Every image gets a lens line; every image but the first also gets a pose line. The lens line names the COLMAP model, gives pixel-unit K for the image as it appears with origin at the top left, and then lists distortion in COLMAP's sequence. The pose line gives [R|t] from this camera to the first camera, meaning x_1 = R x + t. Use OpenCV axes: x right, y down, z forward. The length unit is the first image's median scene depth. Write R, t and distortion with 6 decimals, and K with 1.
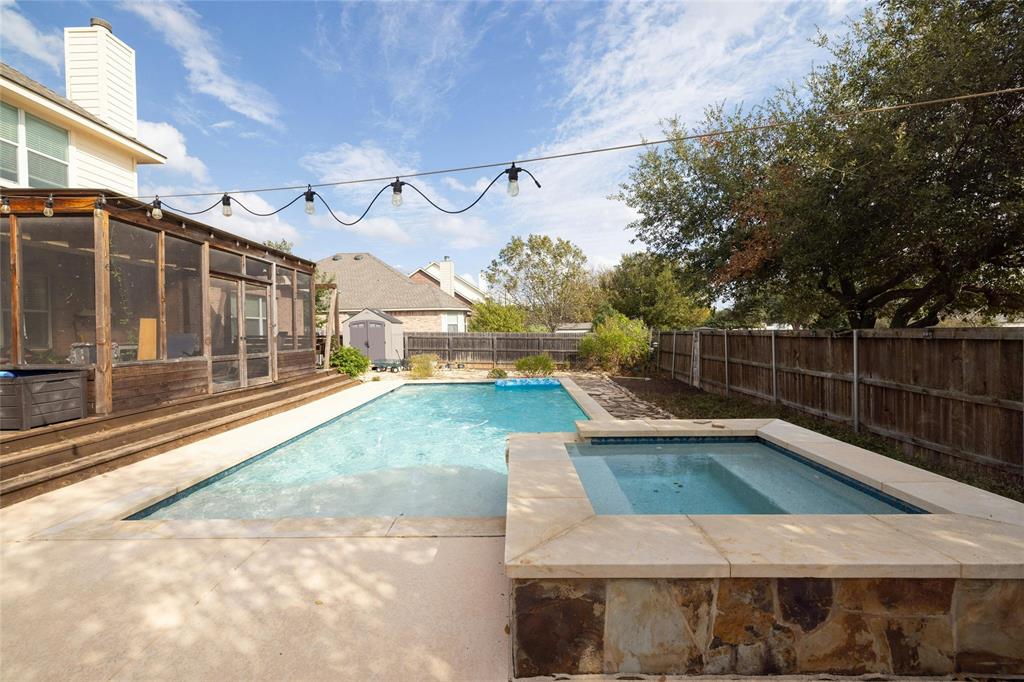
lens RADIAL K [[425.0, 0, 507.2], [0, 425.0, 337.2], [0, 0, 1]] dist [0.004259, -0.000869]
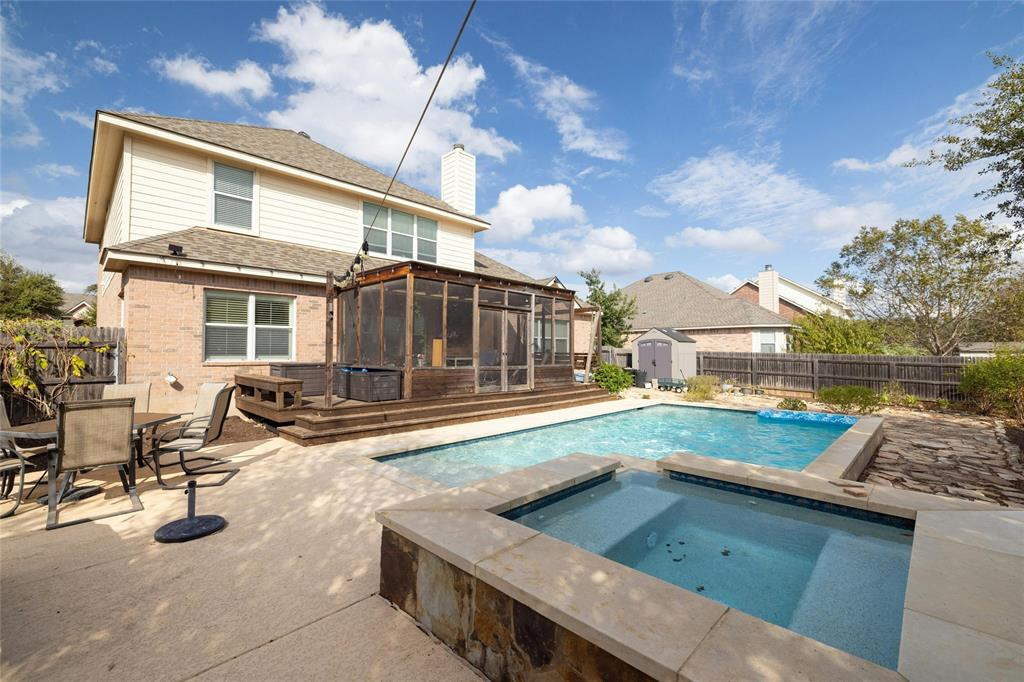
lens RADIAL K [[425.0, 0, 505.9], [0, 425.0, 339.2], [0, 0, 1]] dist [0.004259, -0.000869]
pose [[0.727598, -0.003831, -0.685993, 0.321266], [-0.022617, 0.999307, -0.029570, -0.004607], [0.685631, 0.037030, 0.727007, 0.055678]]
